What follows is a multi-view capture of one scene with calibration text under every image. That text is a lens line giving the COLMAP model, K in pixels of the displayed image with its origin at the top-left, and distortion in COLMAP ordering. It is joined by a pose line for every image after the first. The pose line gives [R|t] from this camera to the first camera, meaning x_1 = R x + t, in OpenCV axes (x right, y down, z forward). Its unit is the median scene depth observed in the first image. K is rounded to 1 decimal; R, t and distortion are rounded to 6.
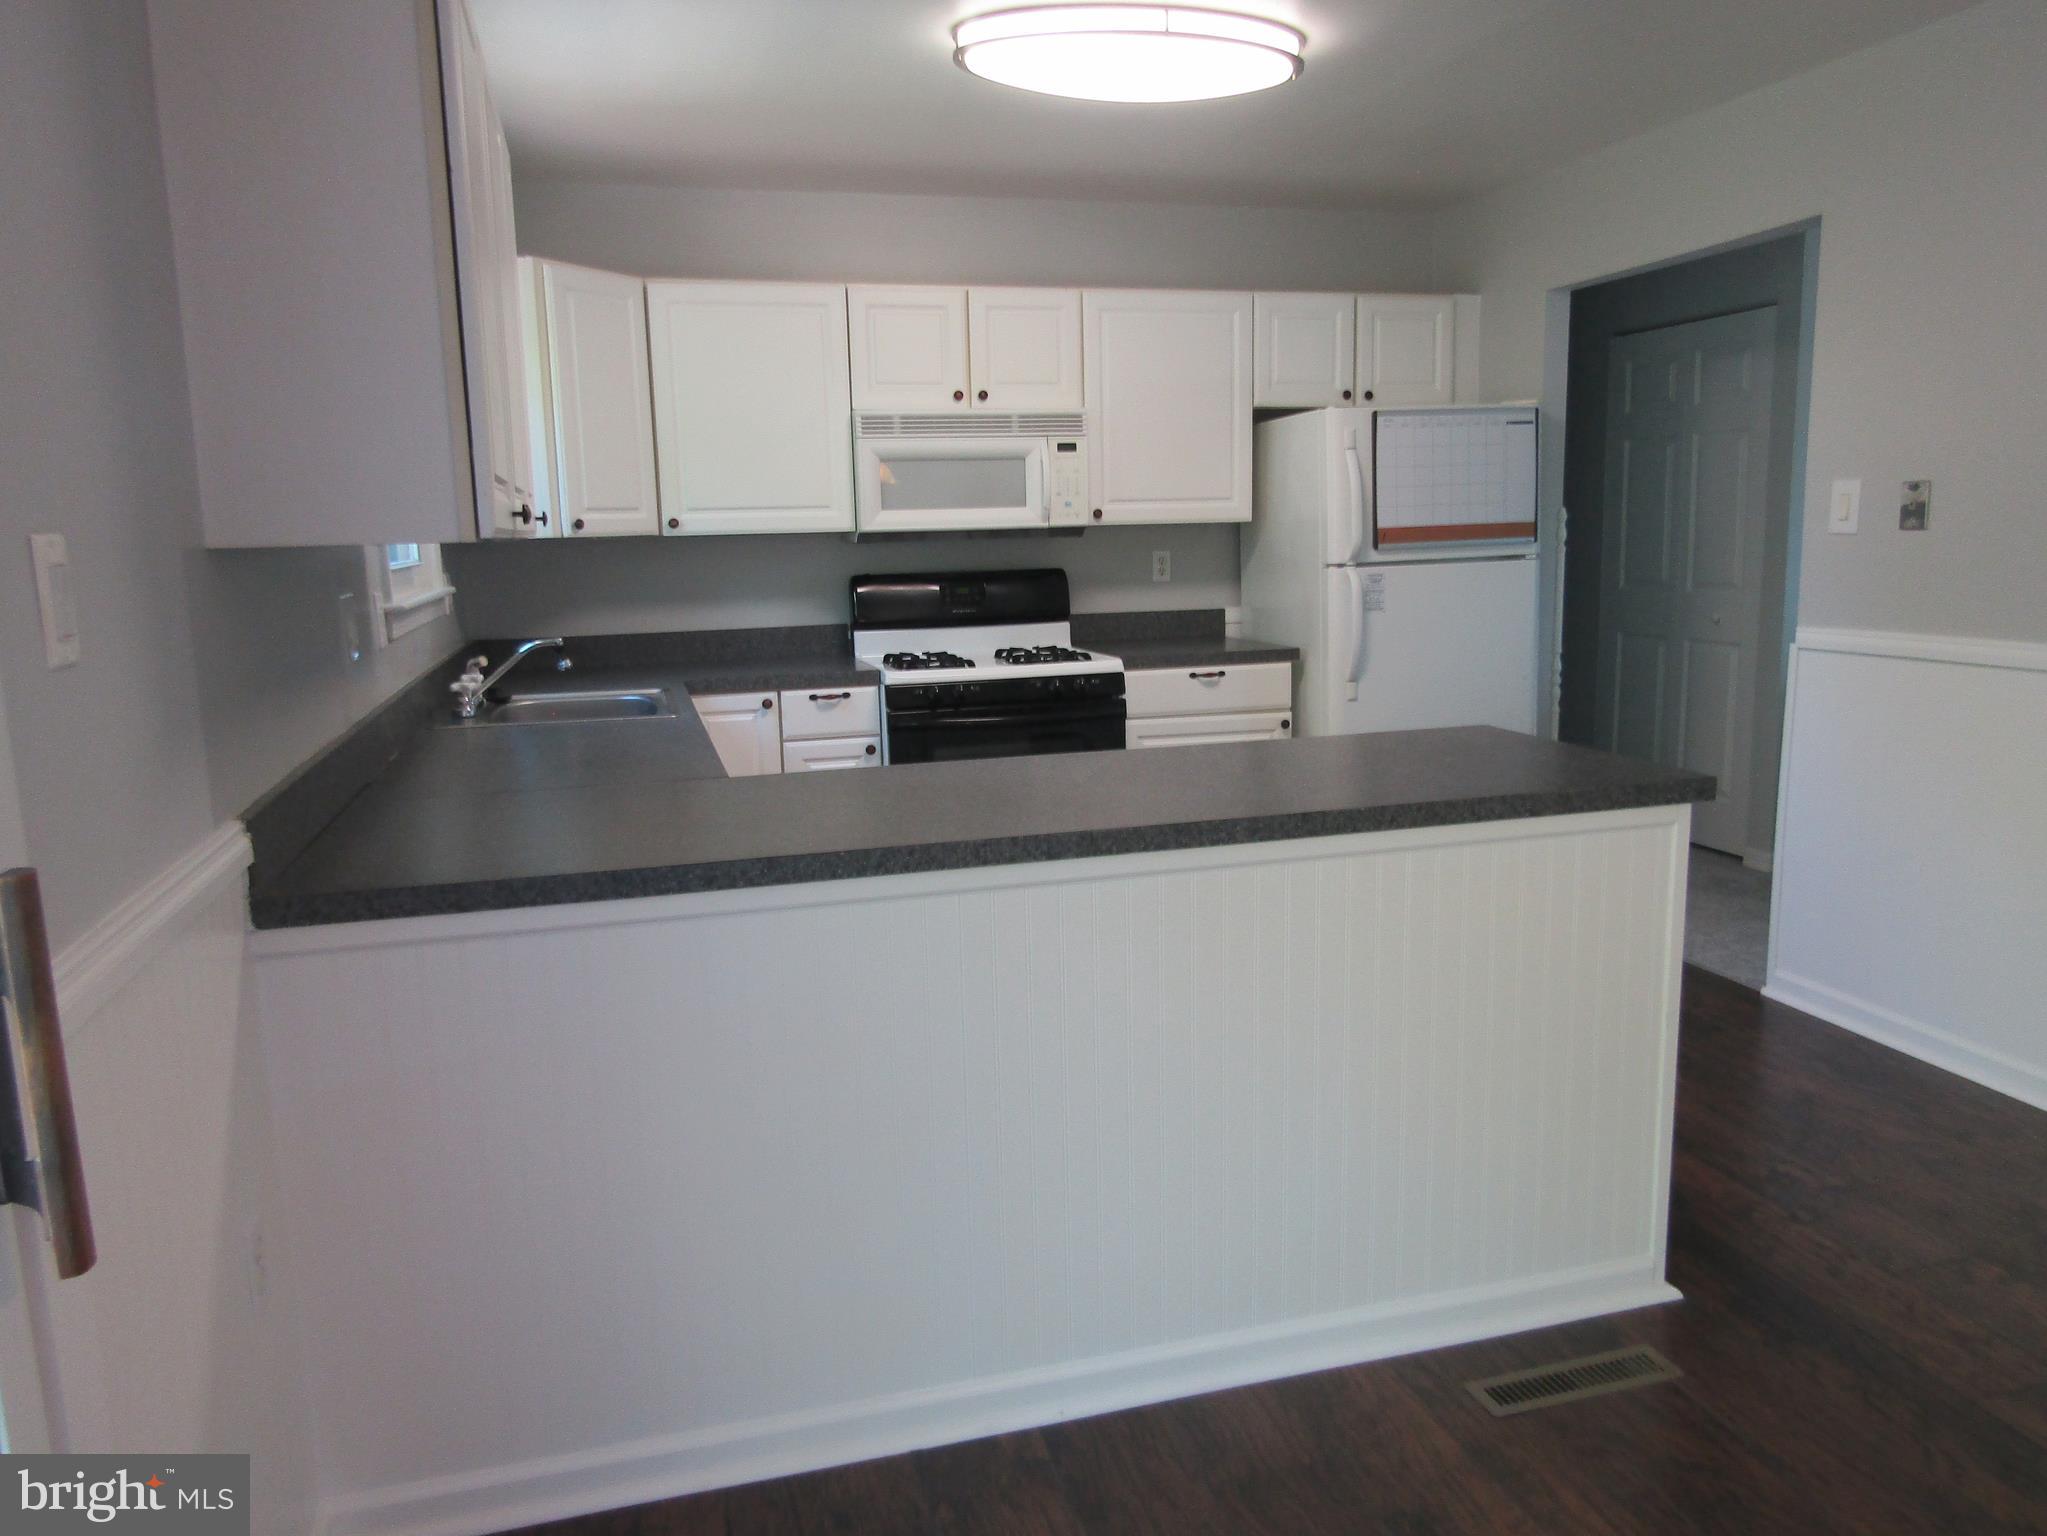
lens RADIAL K [[1459.4, 0, 1023.5], [0, 1459.4, 768.0], [0, 0, 1]] dist [-0.001559, -0.005563]
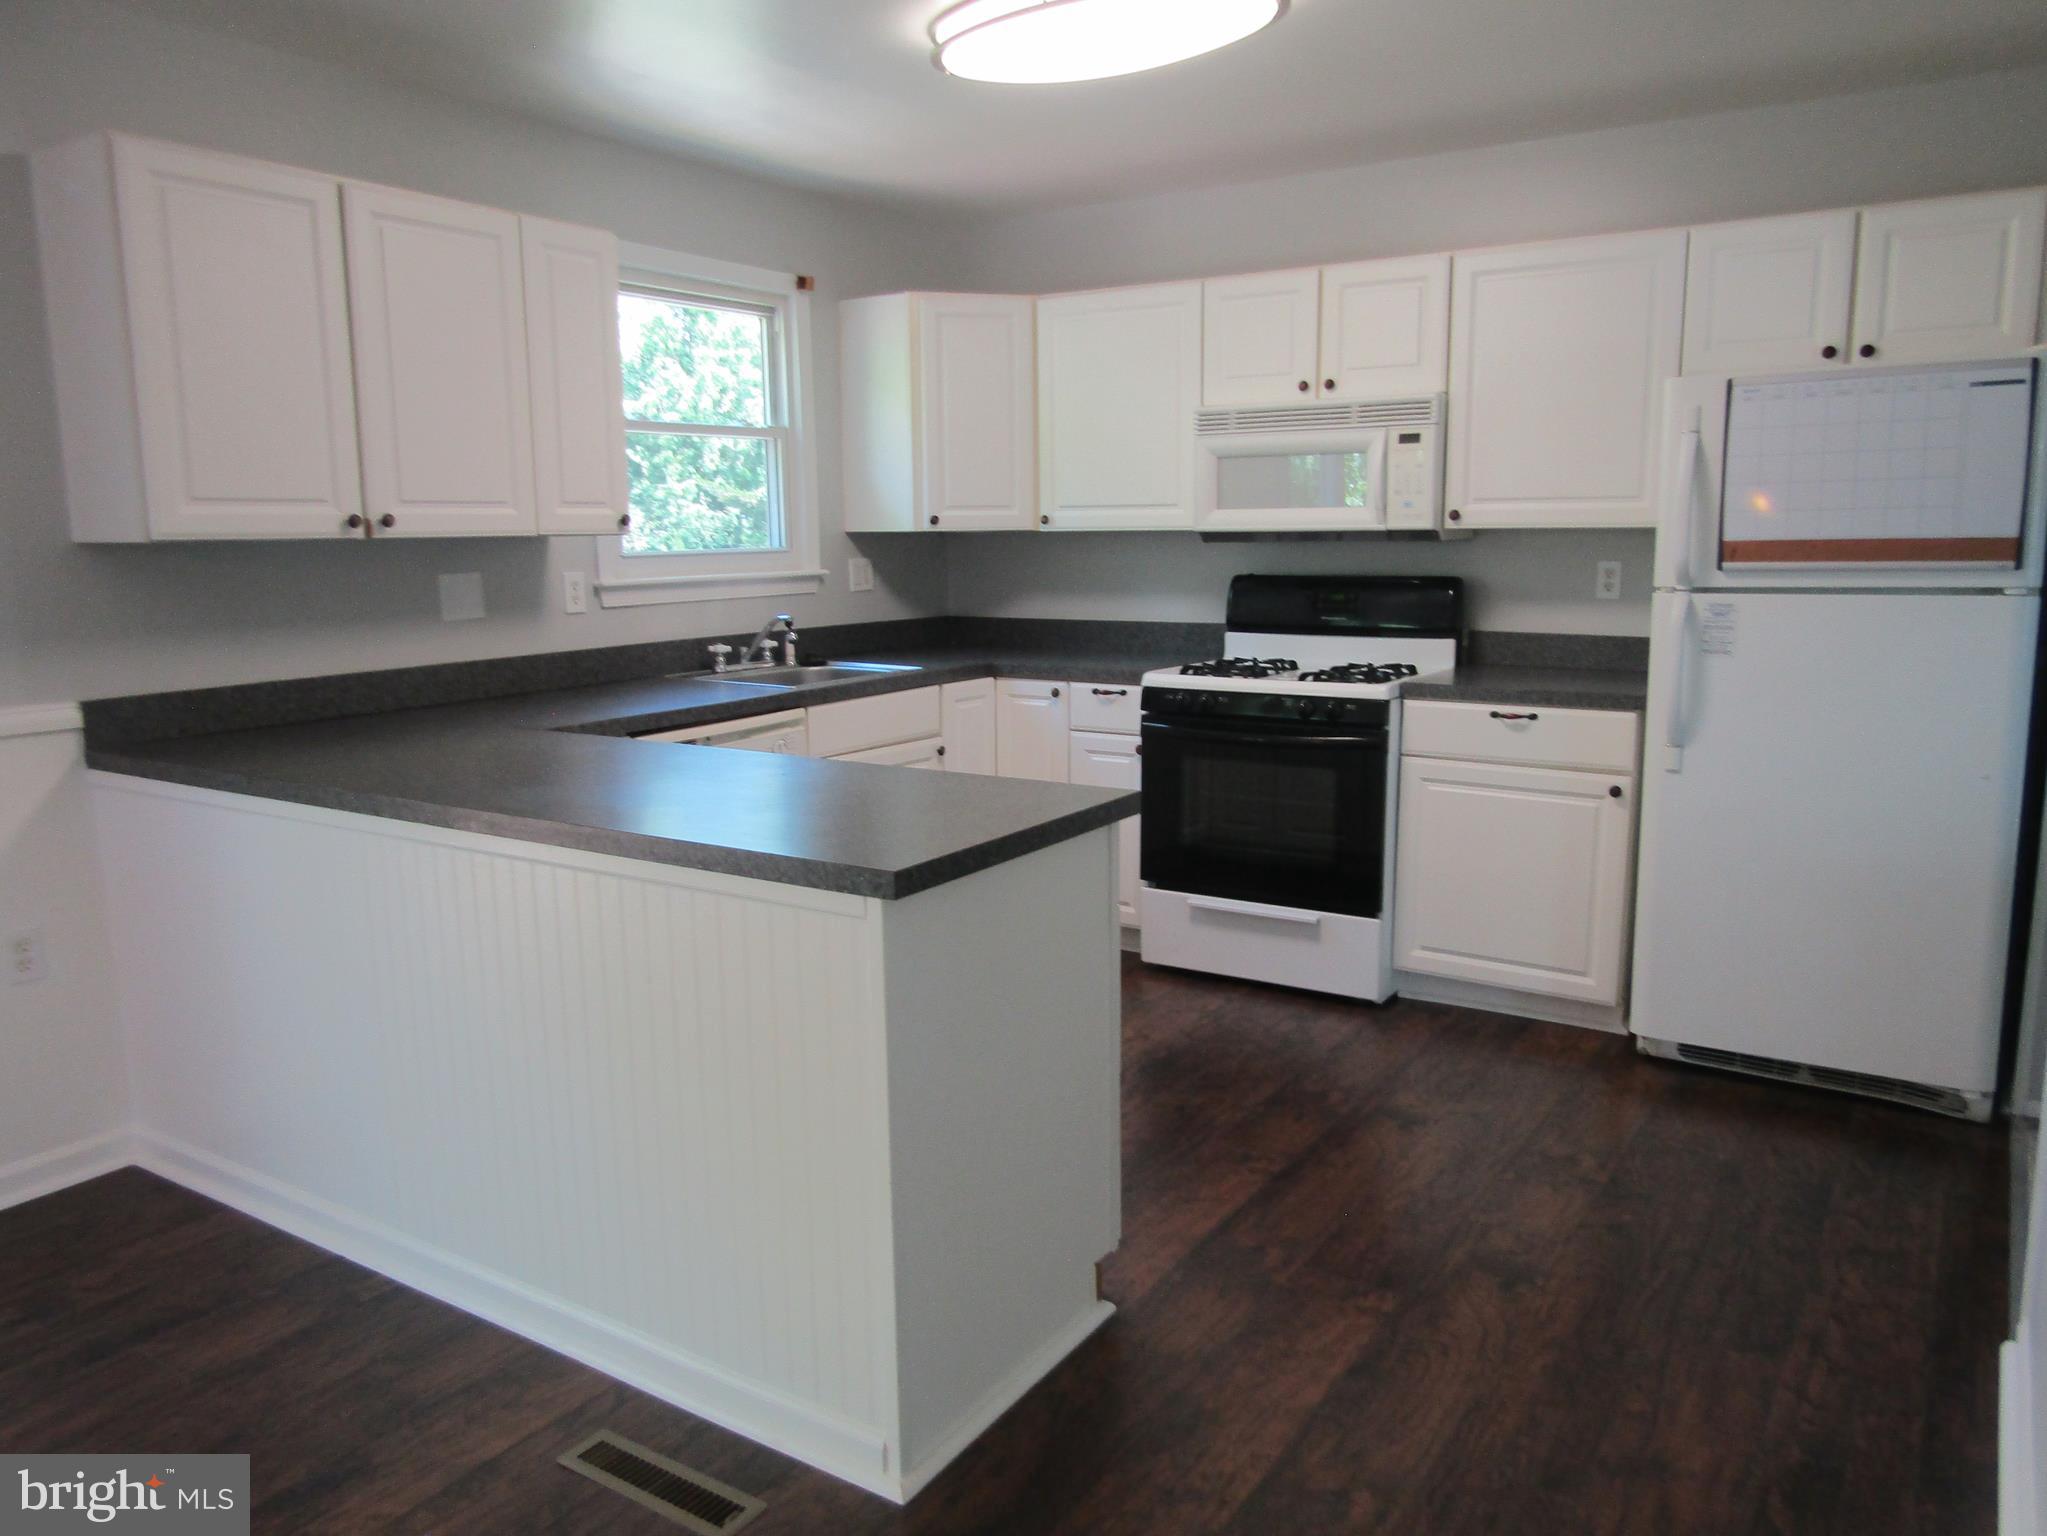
lens RADIAL K [[1459.4, 0, 1023.5], [0, 1459.4, 768.0], [0, 0, 1]] dist [-0.001559, -0.005563]
pose [[0.660352, 0.140541, -0.737688, 0.558005], [-0.130621, 0.988853, 0.071464, -0.058594], [0.739508, 0.049166, 0.671349, 0.259052]]
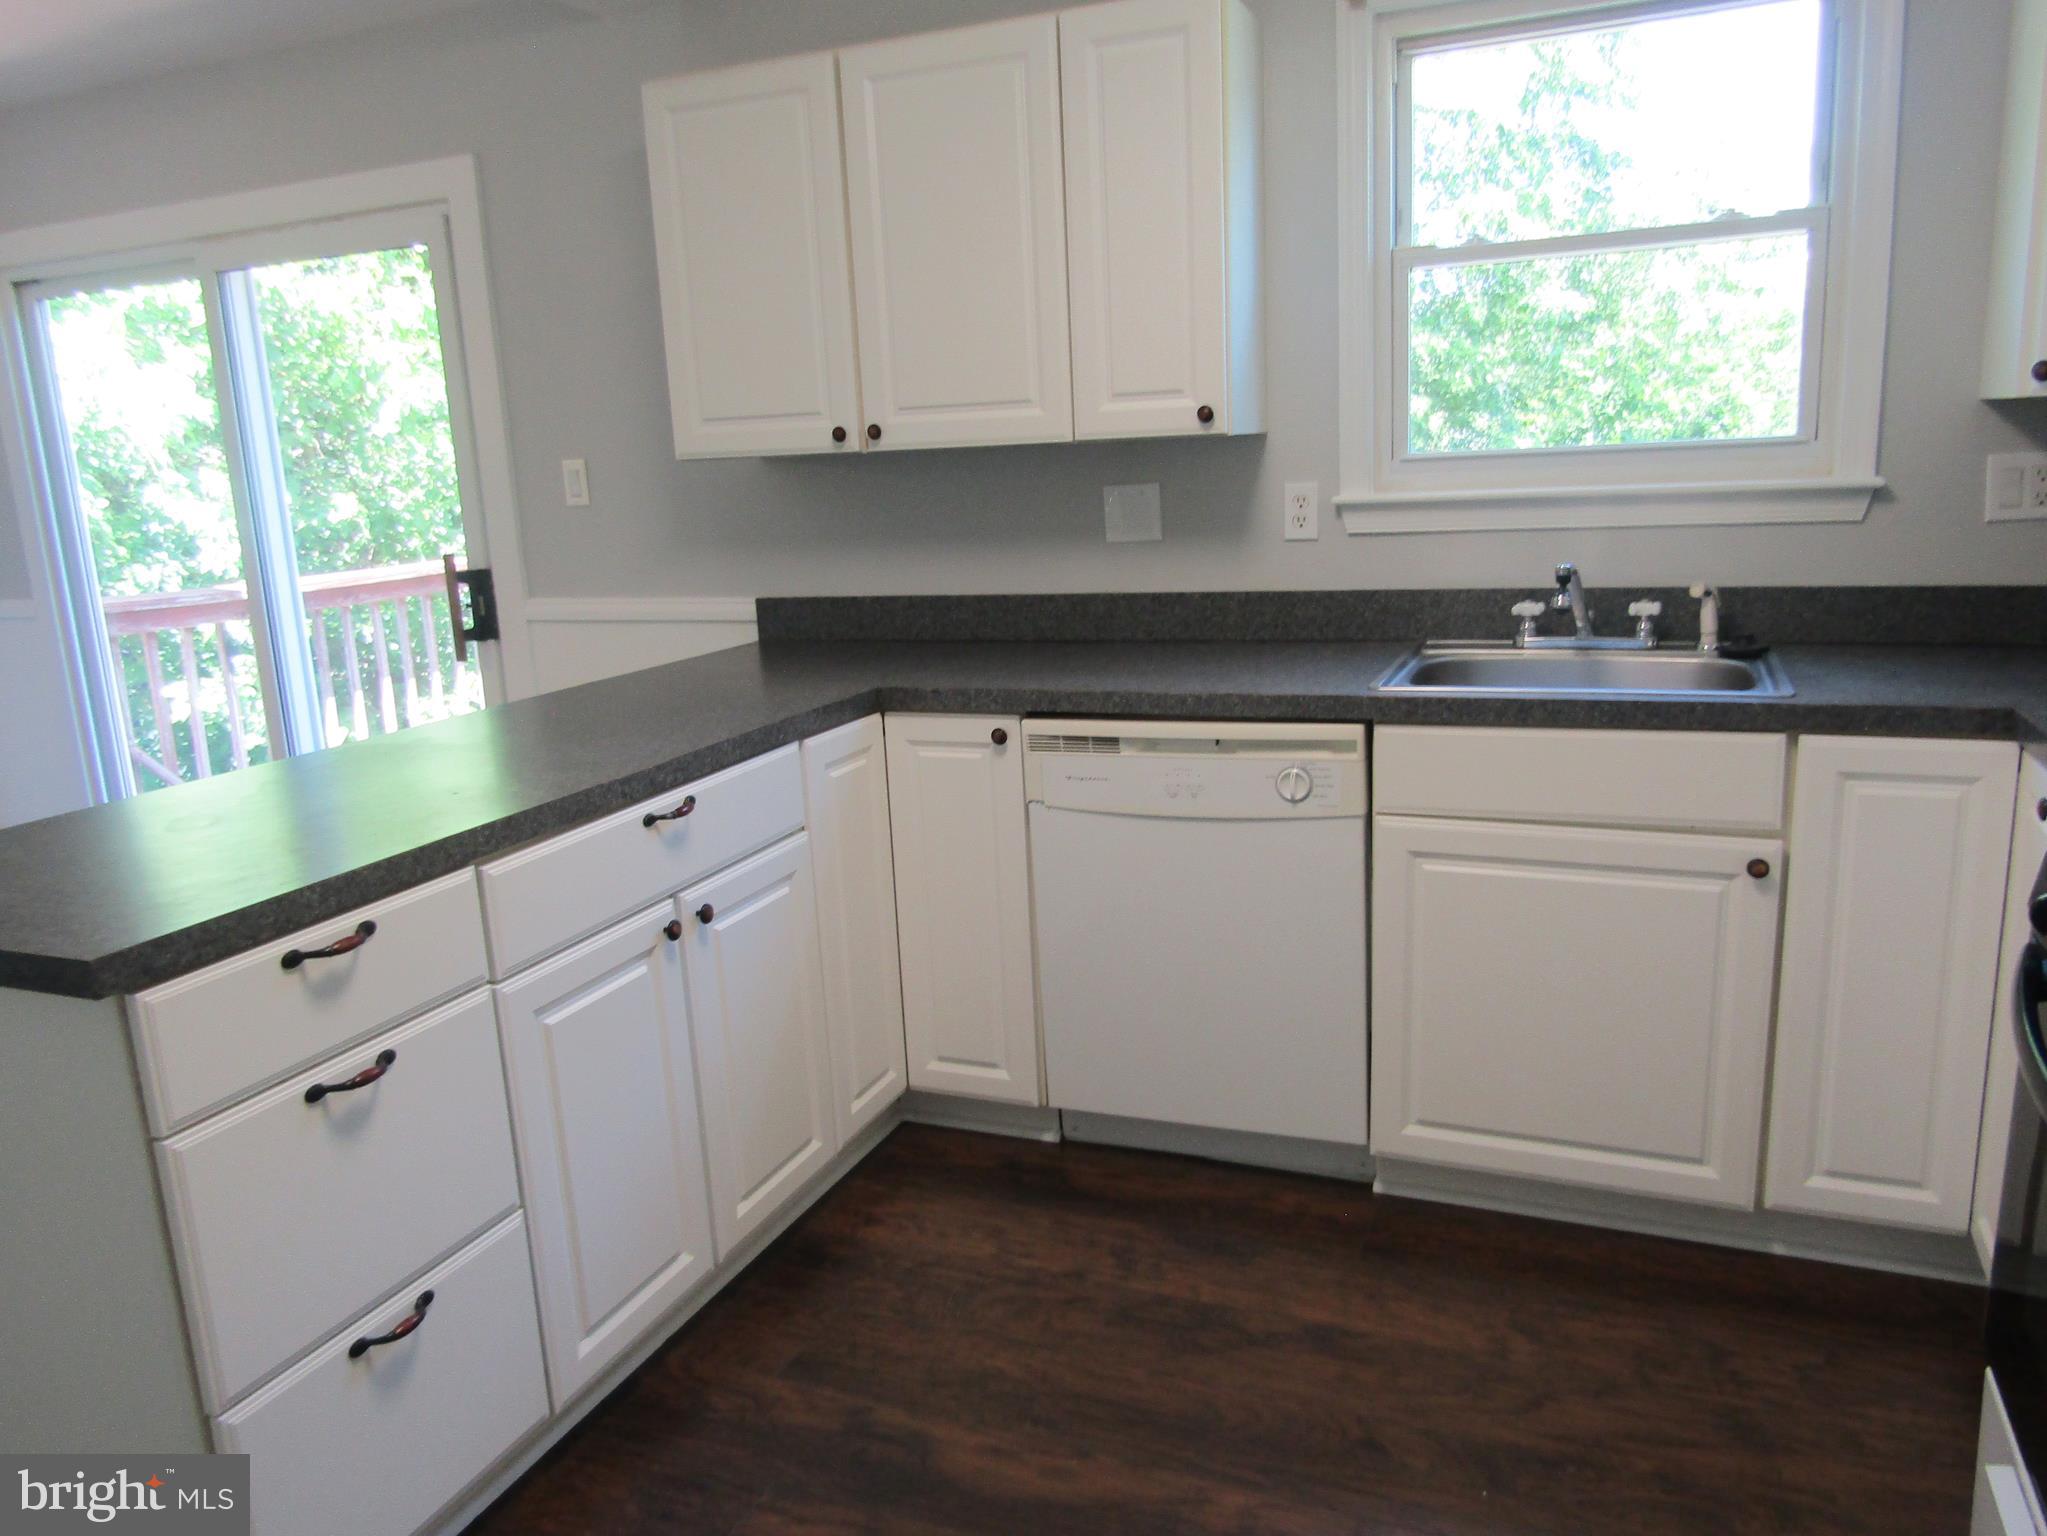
lens RADIAL K [[1516.4, 0, 1023.5], [0, 1516.4, 768.0], [0, 0, 1]] dist [0.006255, 0.000585]
pose [[-0.618440, 0.217678, -0.755081, 0.210117], [-0.067539, 0.942590, 0.327051, -0.213933], [0.782924, 0.253259, -0.568234, 1.249969]]
